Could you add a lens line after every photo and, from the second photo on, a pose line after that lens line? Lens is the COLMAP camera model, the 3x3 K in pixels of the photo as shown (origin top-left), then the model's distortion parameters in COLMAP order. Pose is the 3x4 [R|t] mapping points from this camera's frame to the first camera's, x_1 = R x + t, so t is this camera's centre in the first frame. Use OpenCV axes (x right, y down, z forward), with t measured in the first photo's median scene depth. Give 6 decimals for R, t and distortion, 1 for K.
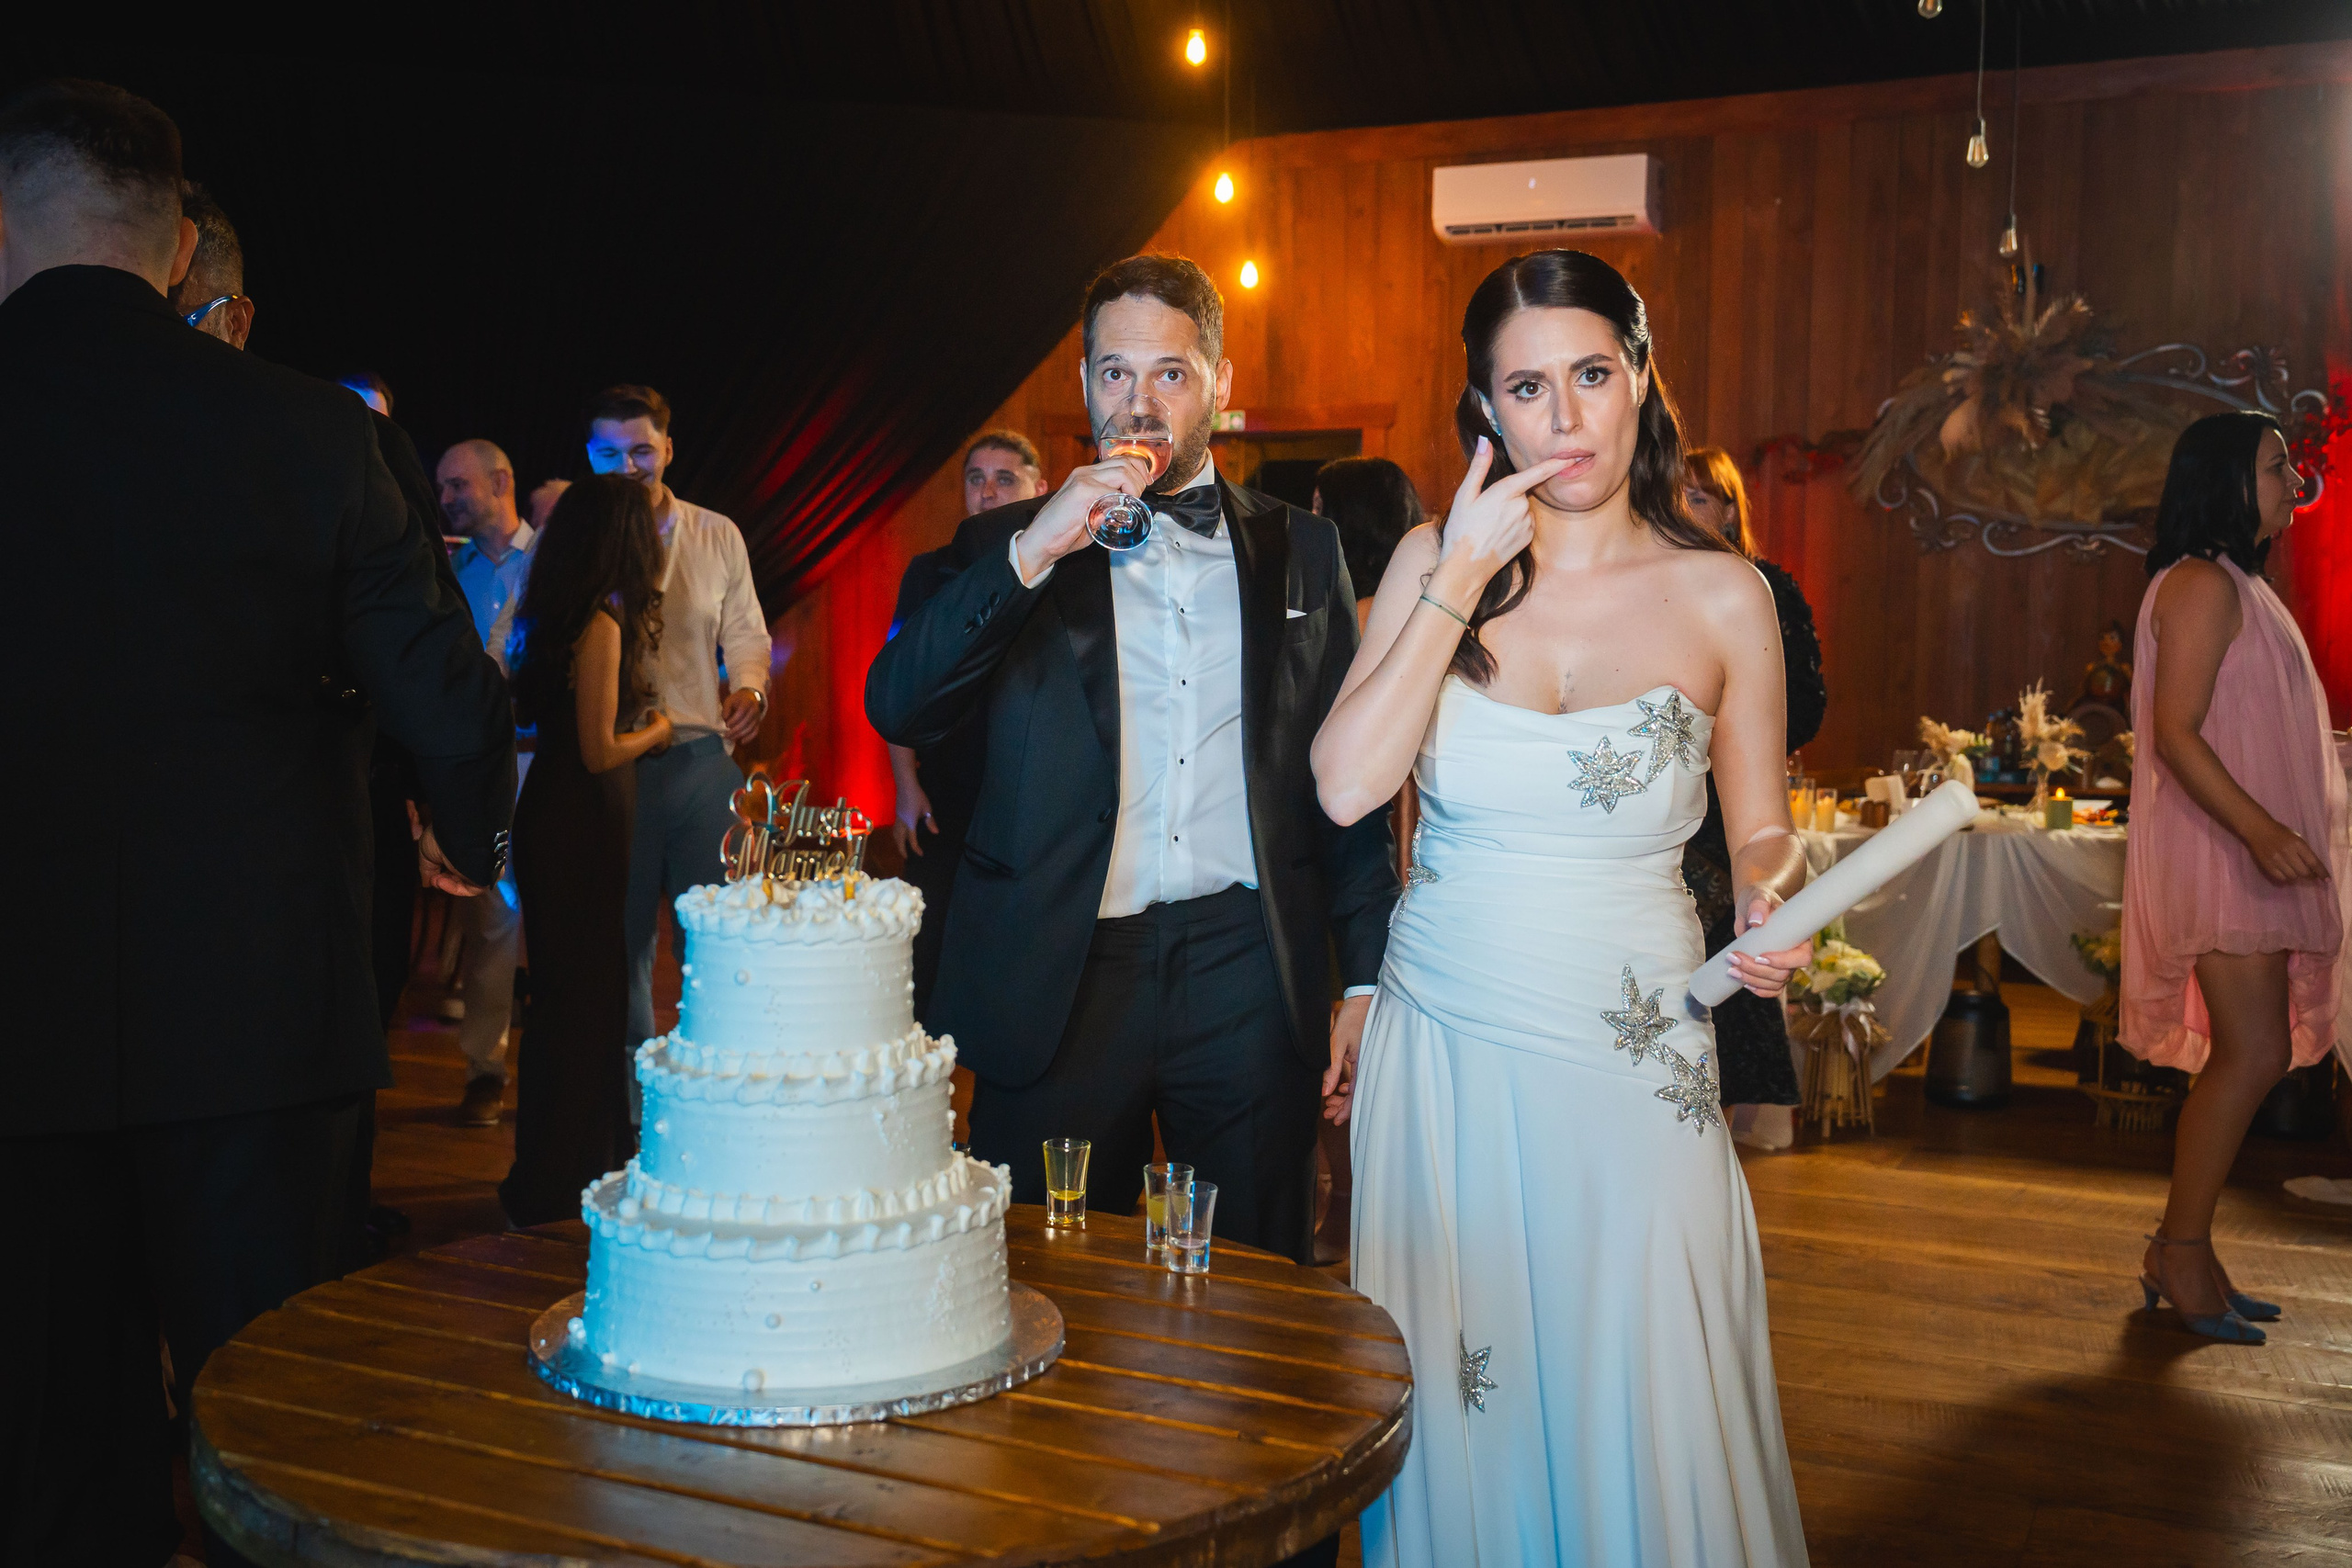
lens RADIAL K [[2315.0, 0, 1176.0], [0, 2315.0, 784.0], [0, 0, 1]] dist [0.014837, 0.021907]
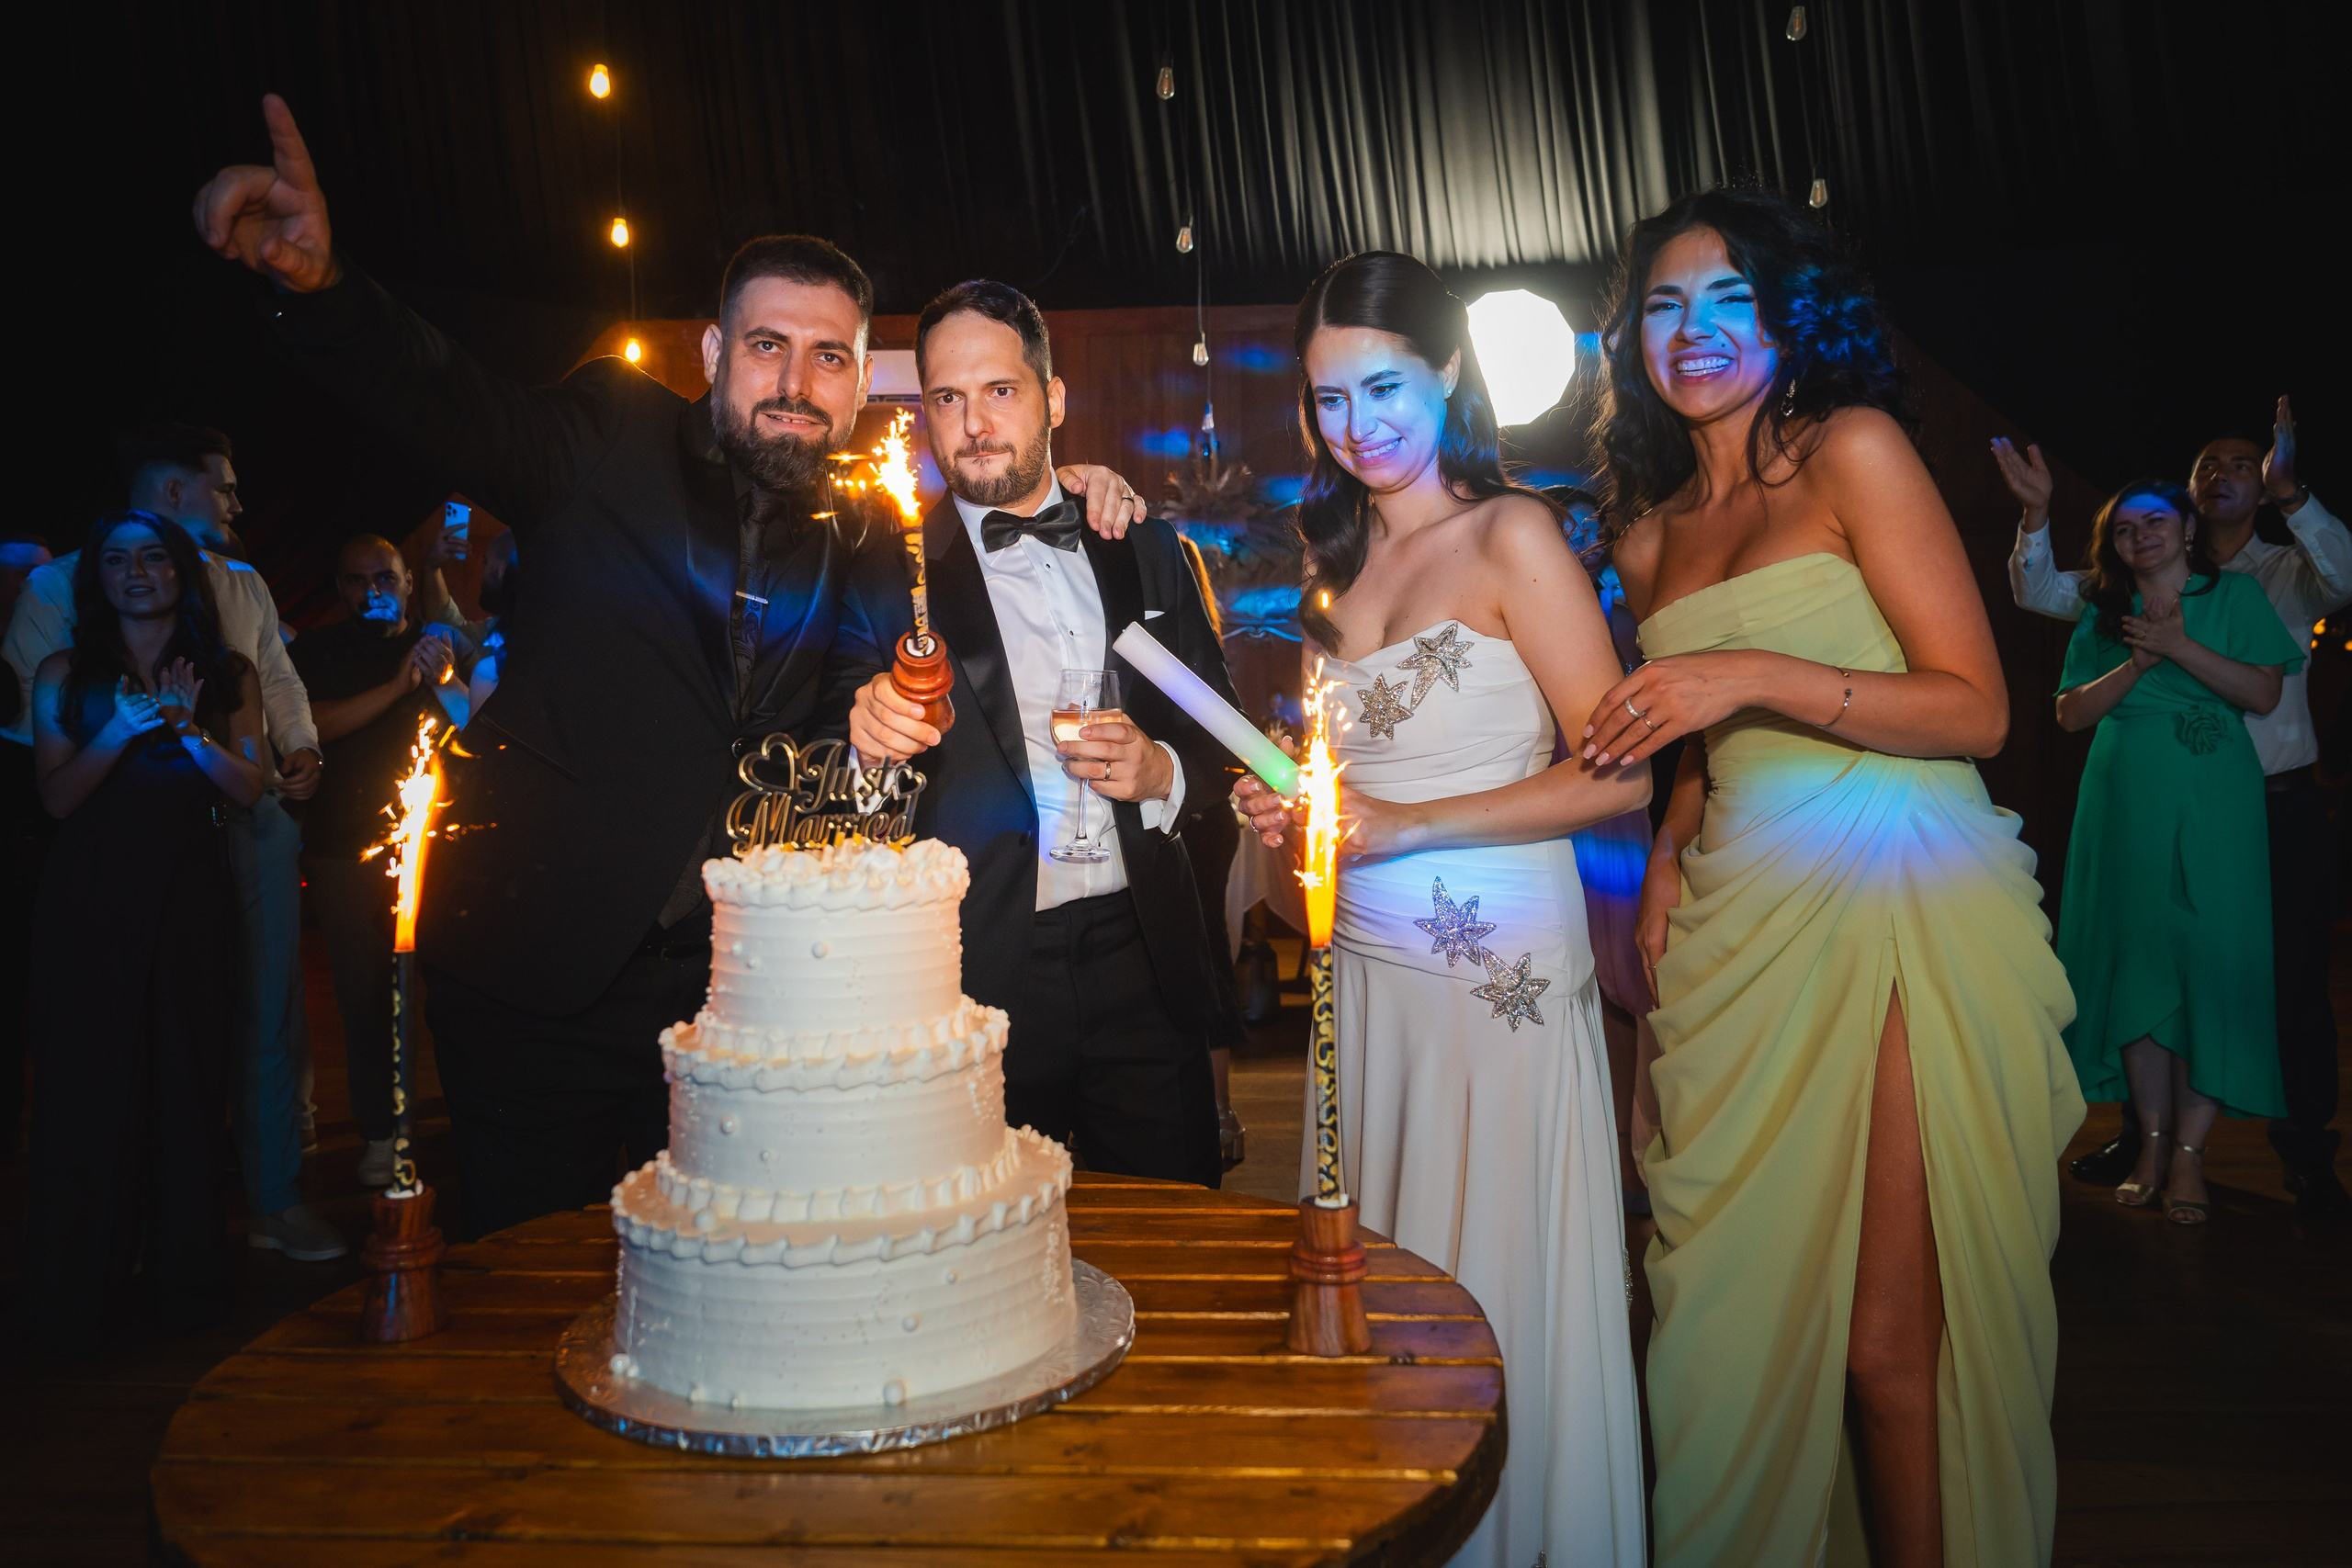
lens RADIAL K [[1652.3, 0, 1176.0], [0, 1652.3, 784.0], [0, 0, 1]] dist [-0.006309, 0.003433]
pose [[0.922068, -0.042157, 0.384724, -0.295158], [0.053232, 0.998417, -0.018176, 0.036414], [-0.383349, 0.037239, 0.922853, 0.333622]]
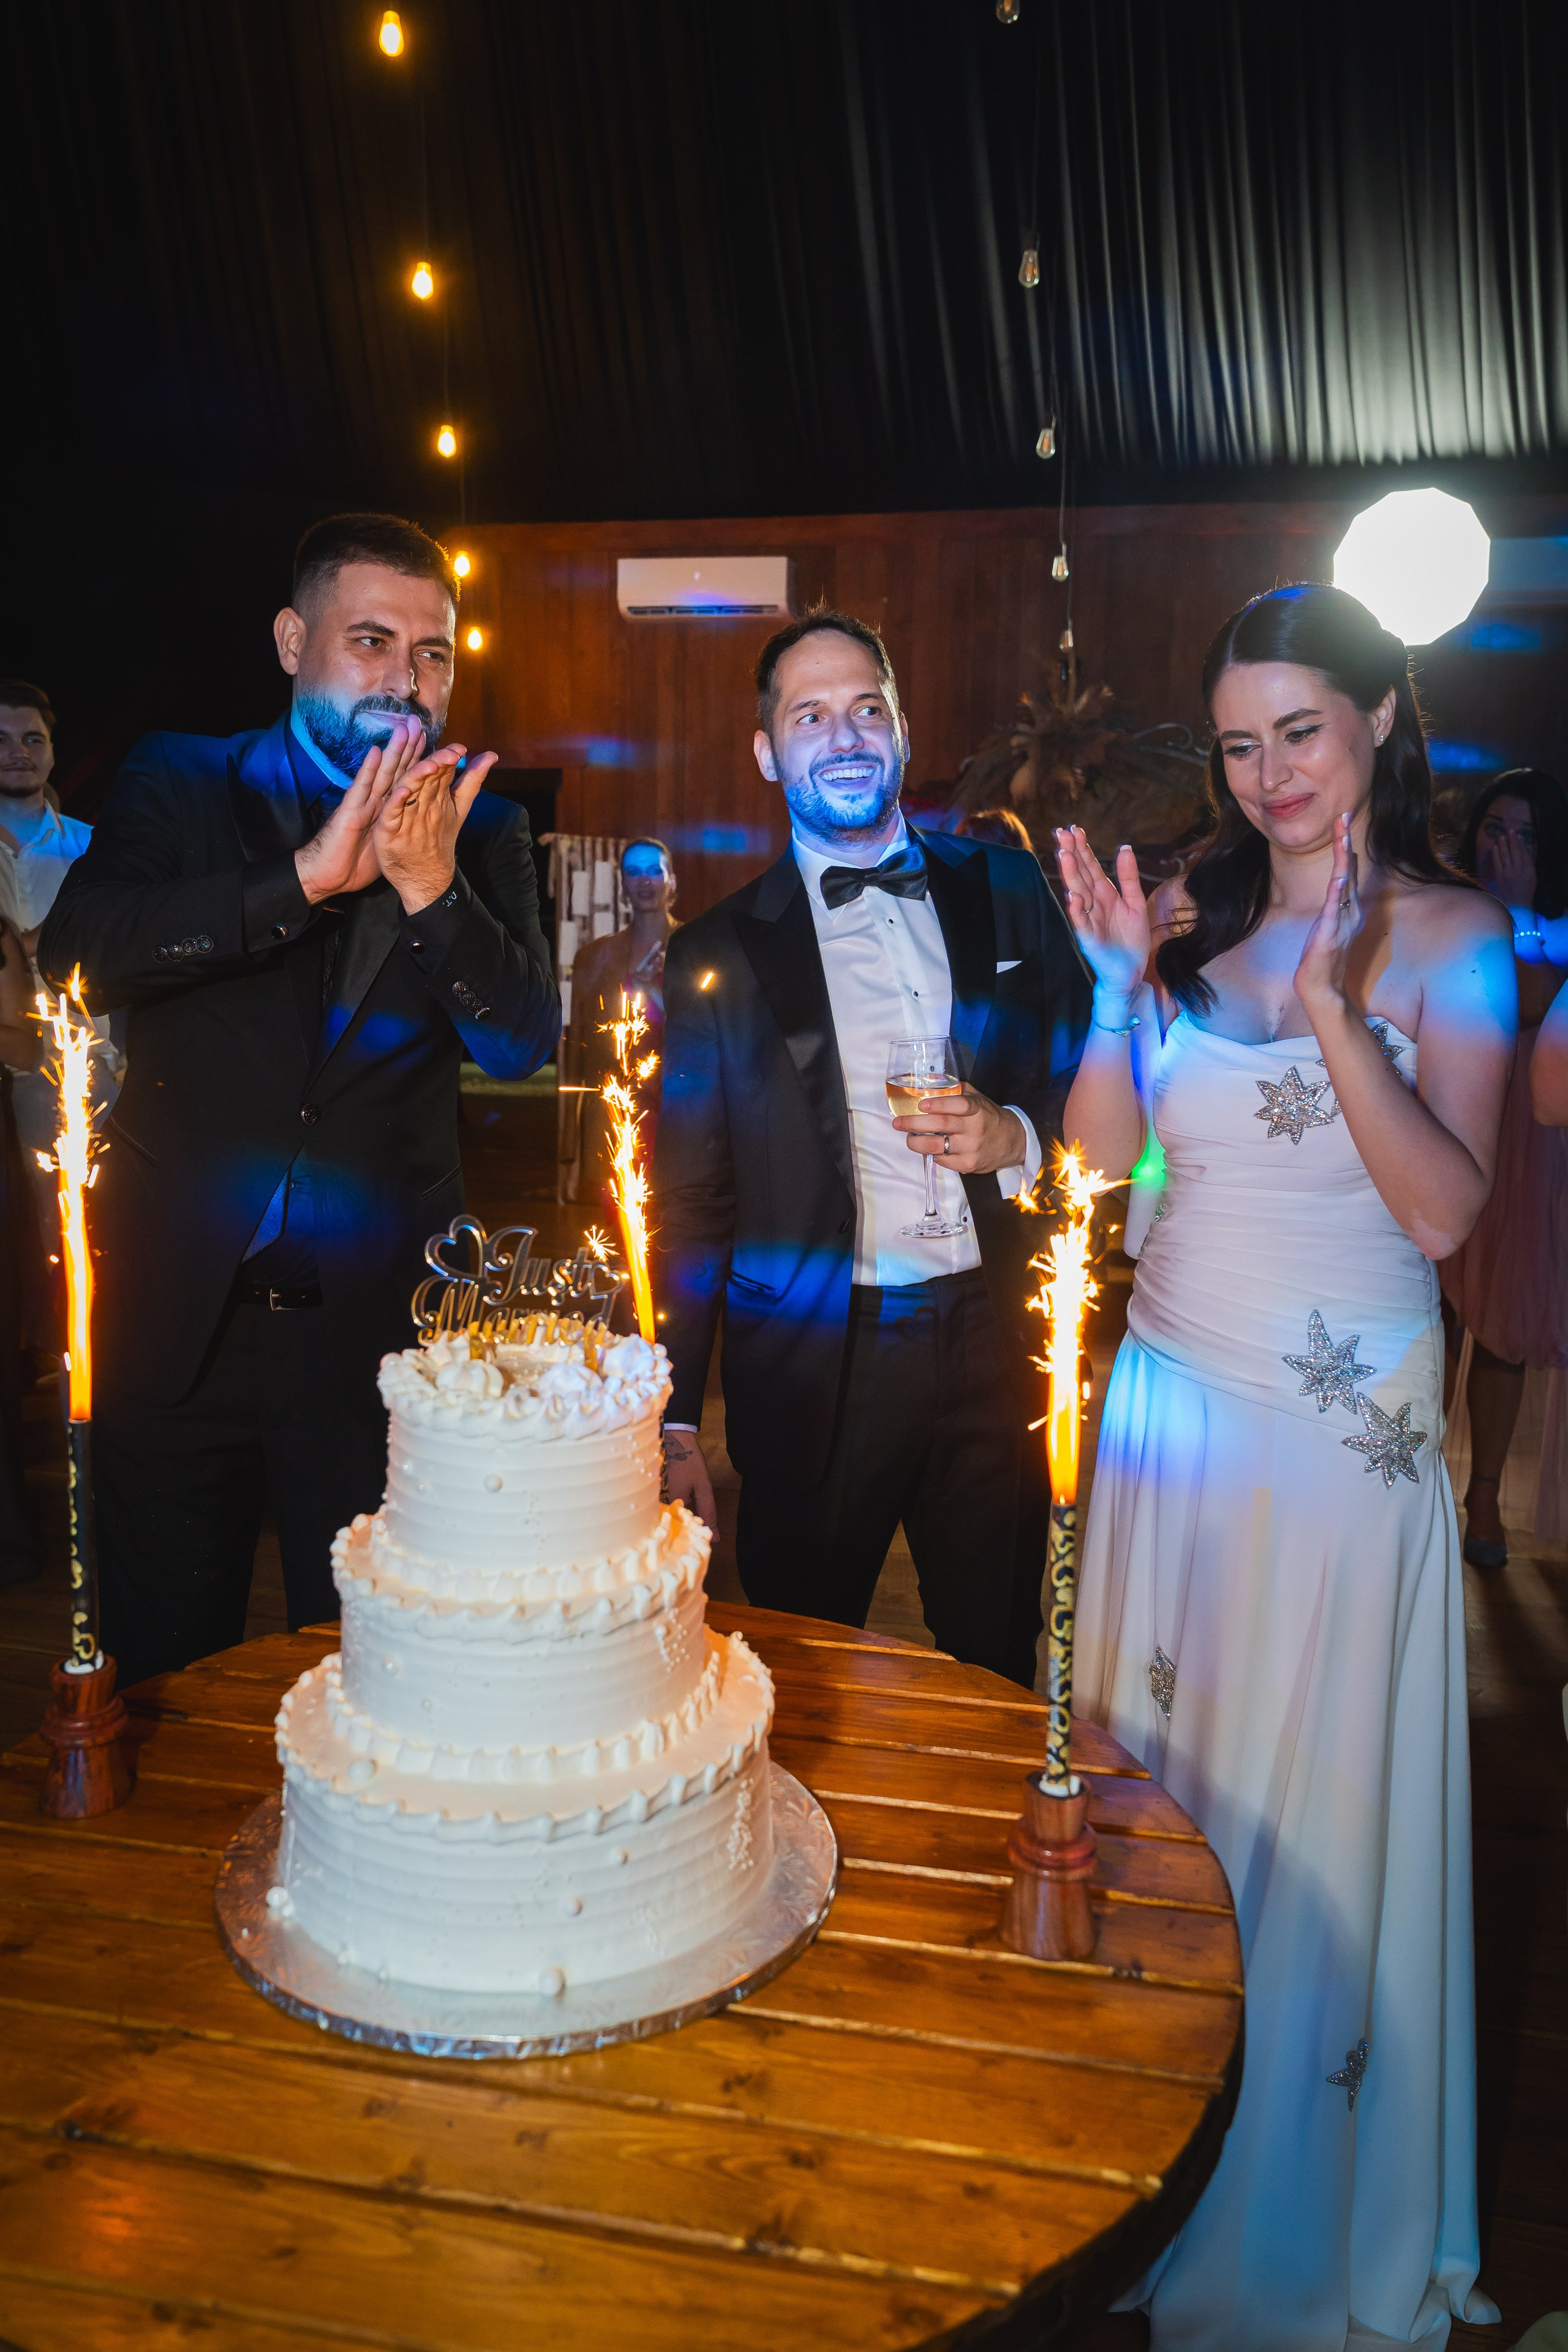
lens RADIAL K [[1696.5, 0, 784.0], [0, 1696.5, 1176.0], [0, 0, 1]] dist [-0.008850, -0.002085]
pose [[0.967922, -0.032832, 0.249095, -0.225657], [0.011291, 0.996108, 0.087417, -0.073399], [-0.250996, -0.081801, 0.964526, 0.392286]]
